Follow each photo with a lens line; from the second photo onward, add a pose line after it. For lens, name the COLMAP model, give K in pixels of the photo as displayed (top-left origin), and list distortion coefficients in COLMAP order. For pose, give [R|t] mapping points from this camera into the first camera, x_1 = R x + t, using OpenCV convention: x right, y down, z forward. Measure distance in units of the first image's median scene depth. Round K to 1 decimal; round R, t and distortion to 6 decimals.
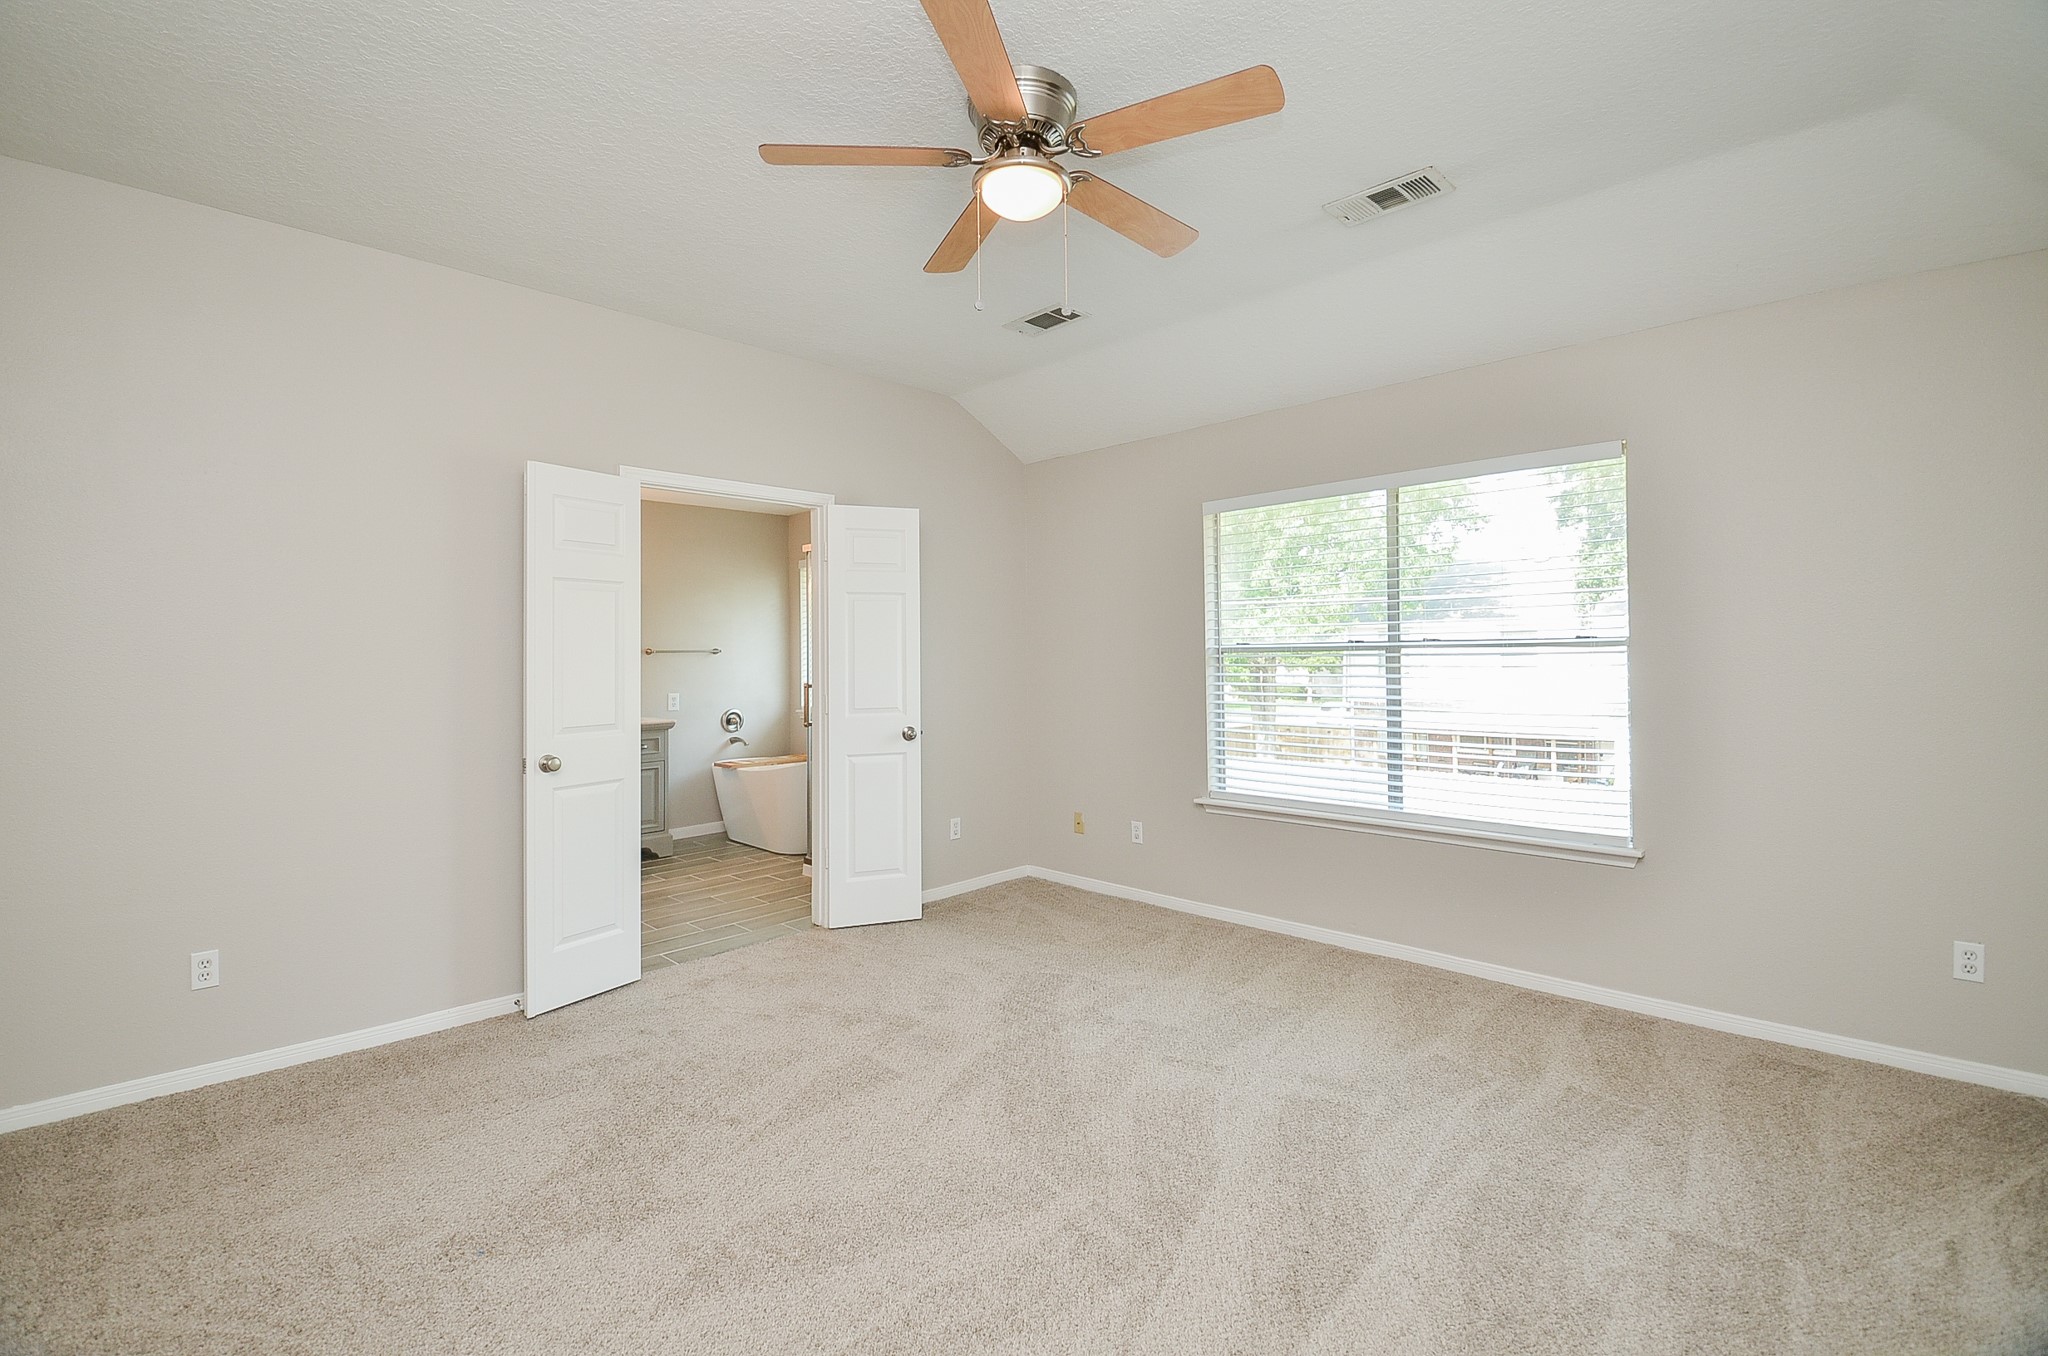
lens RADIAL K [[931.3, 0, 997.4], [0, 931.3, 653.6], [0, 0, 1]] dist [0.001087, -0.014789]
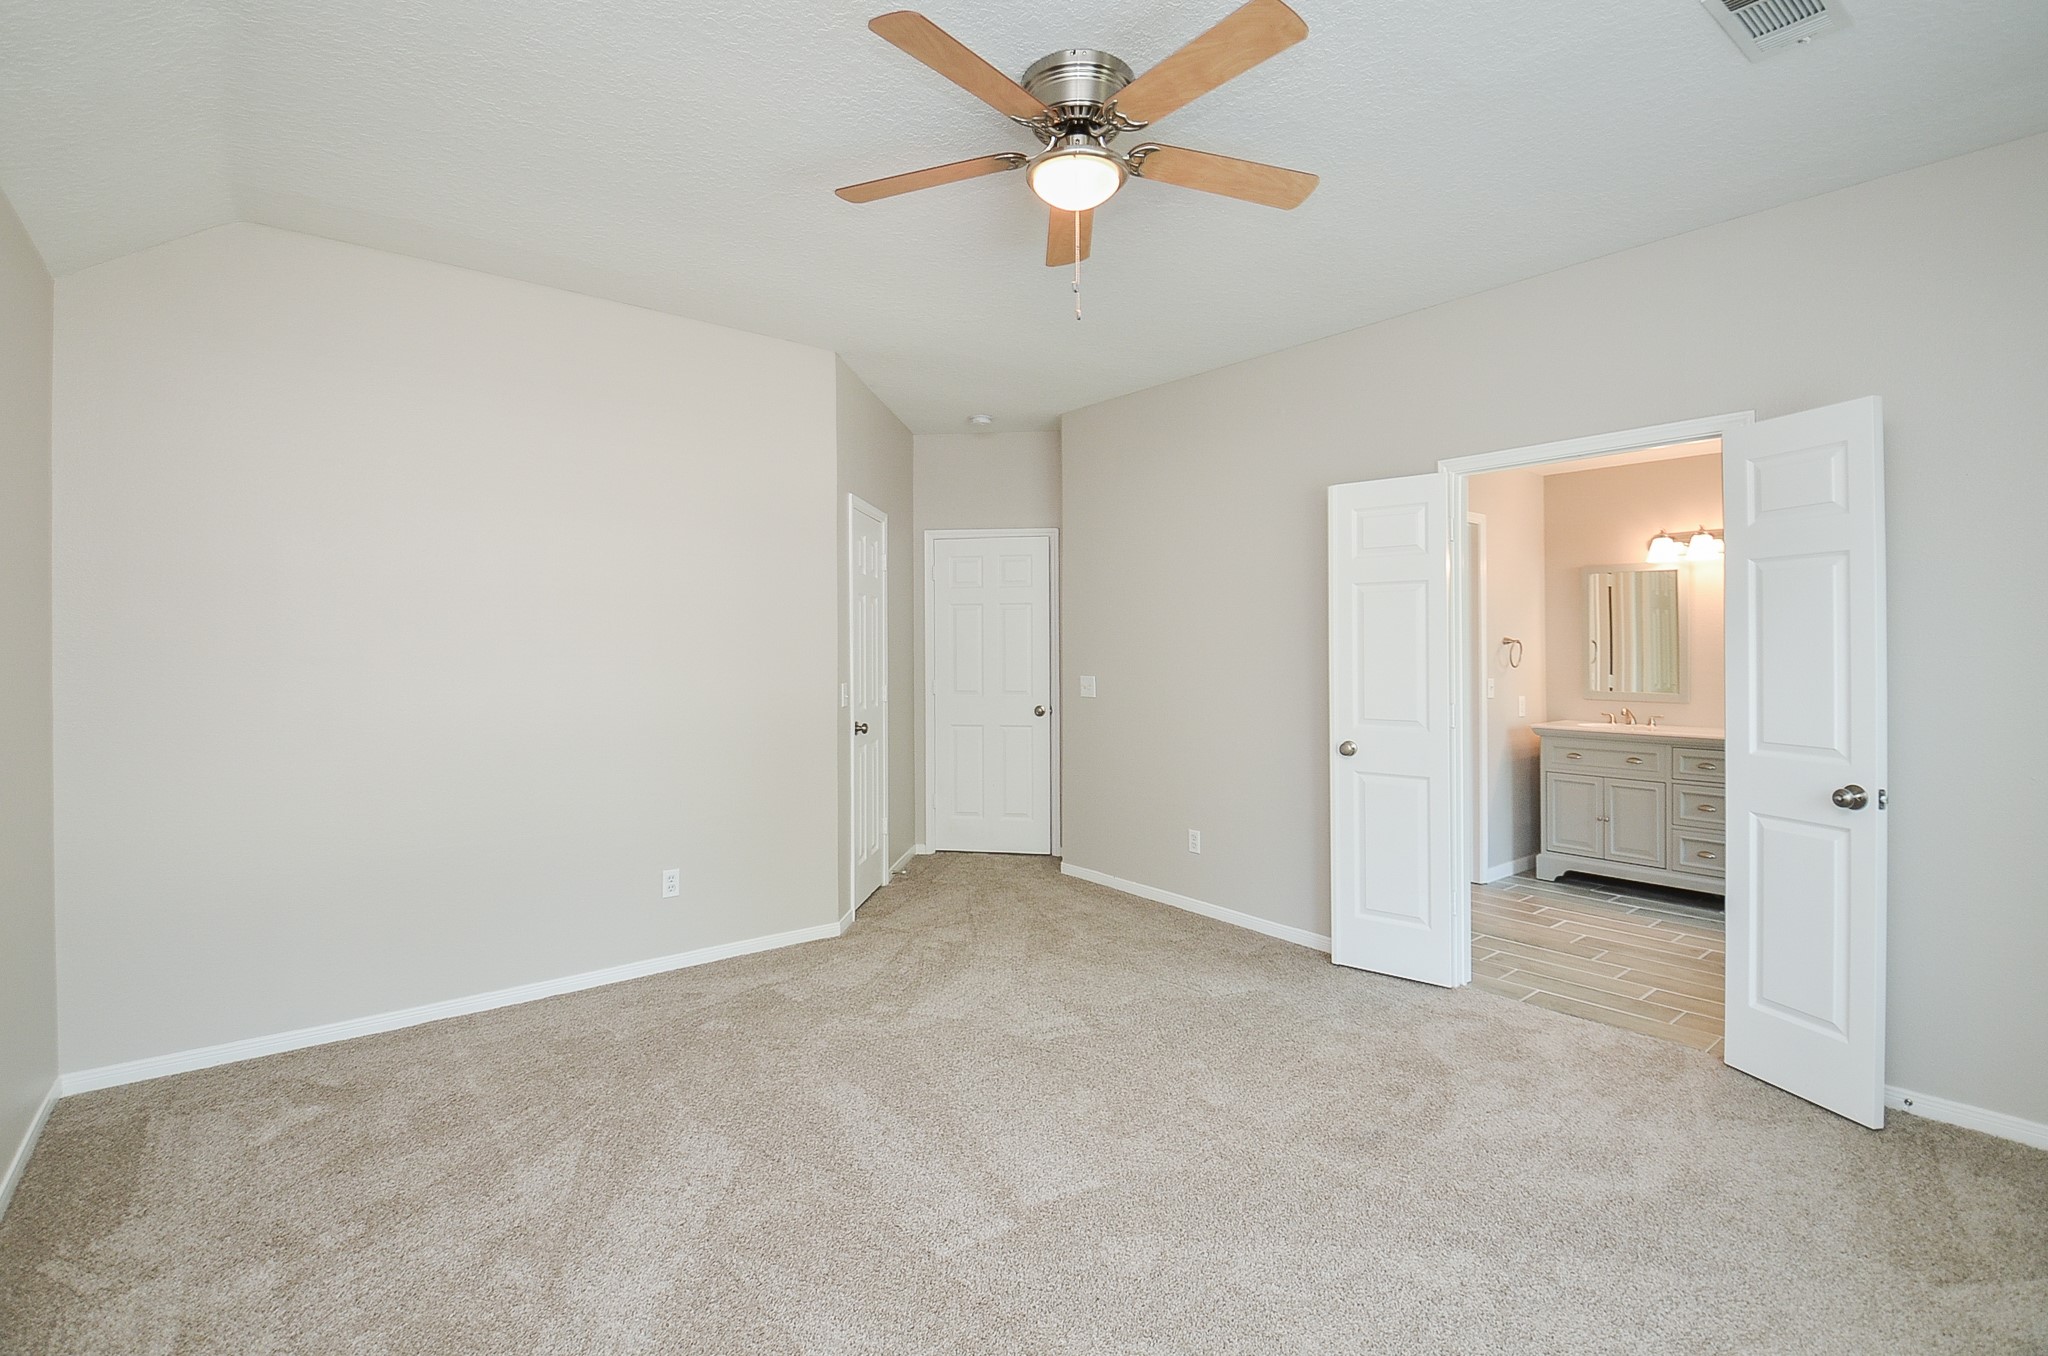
lens RADIAL K [[931.3, 0, 997.4], [0, 931.3, 653.6], [0, 0, 1]] dist [0.001087, -0.014789]
pose [[-0.127512, 0.017638, -0.991680, 0.701235], [0.011109, 0.999805, 0.016355, -0.021465], [0.991775, -0.008931, -0.127683, 0.729436]]
